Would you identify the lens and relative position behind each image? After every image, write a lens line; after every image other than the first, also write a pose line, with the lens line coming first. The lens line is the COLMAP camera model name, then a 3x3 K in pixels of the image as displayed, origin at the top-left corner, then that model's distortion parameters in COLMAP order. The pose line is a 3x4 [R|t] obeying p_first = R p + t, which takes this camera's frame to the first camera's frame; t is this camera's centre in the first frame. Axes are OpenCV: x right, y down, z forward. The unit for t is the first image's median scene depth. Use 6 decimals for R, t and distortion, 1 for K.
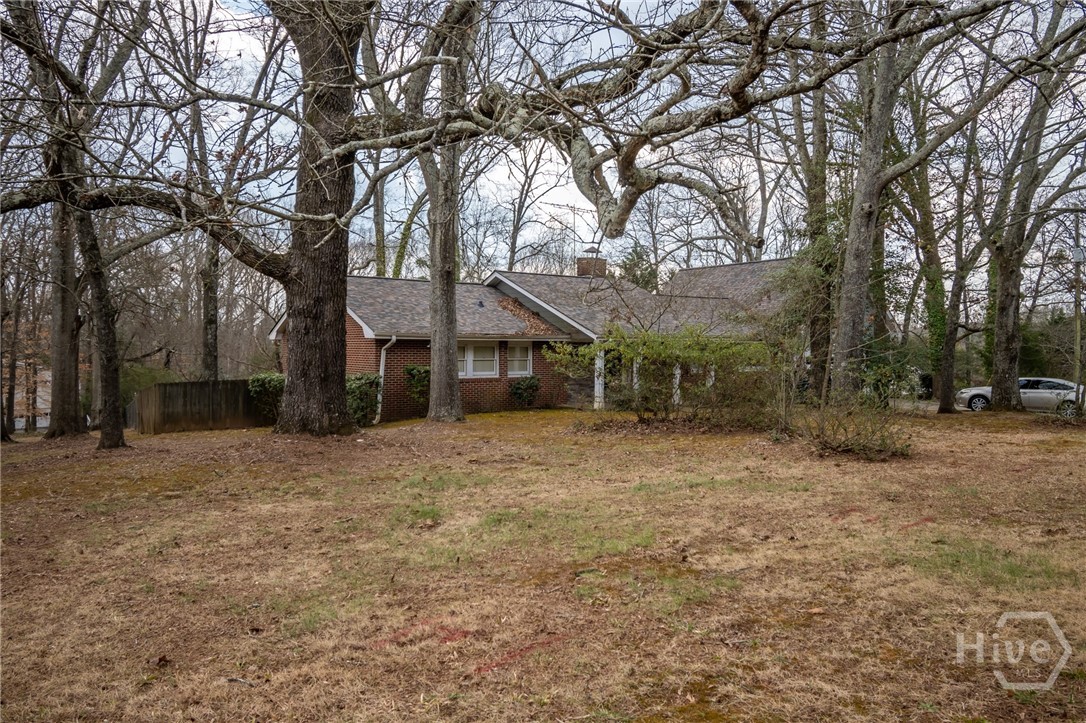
lens RADIAL K [[784.6, 0, 559.6], [0, 784.6, 338.6], [0, 0, 1]] dist [0.009544, 0.002334]
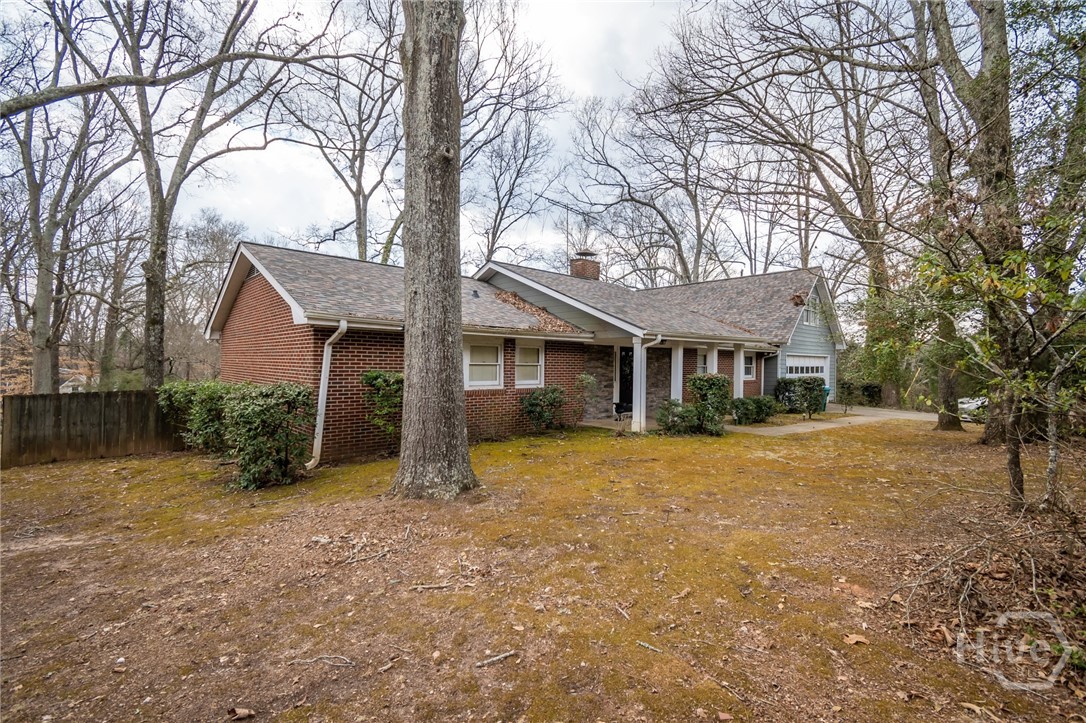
lens RADIAL K [[498.6, 0, 555.0], [0, 498.6, 342.0], [0, 0, 1]] dist [0.004704, -0.000991]
pose [[0.993156, 0.011642, 0.116213, -0.043979], [-0.008004, 0.999465, -0.031721, 0.010615], [-0.116520, 0.030574, 0.992718, 0.278630]]
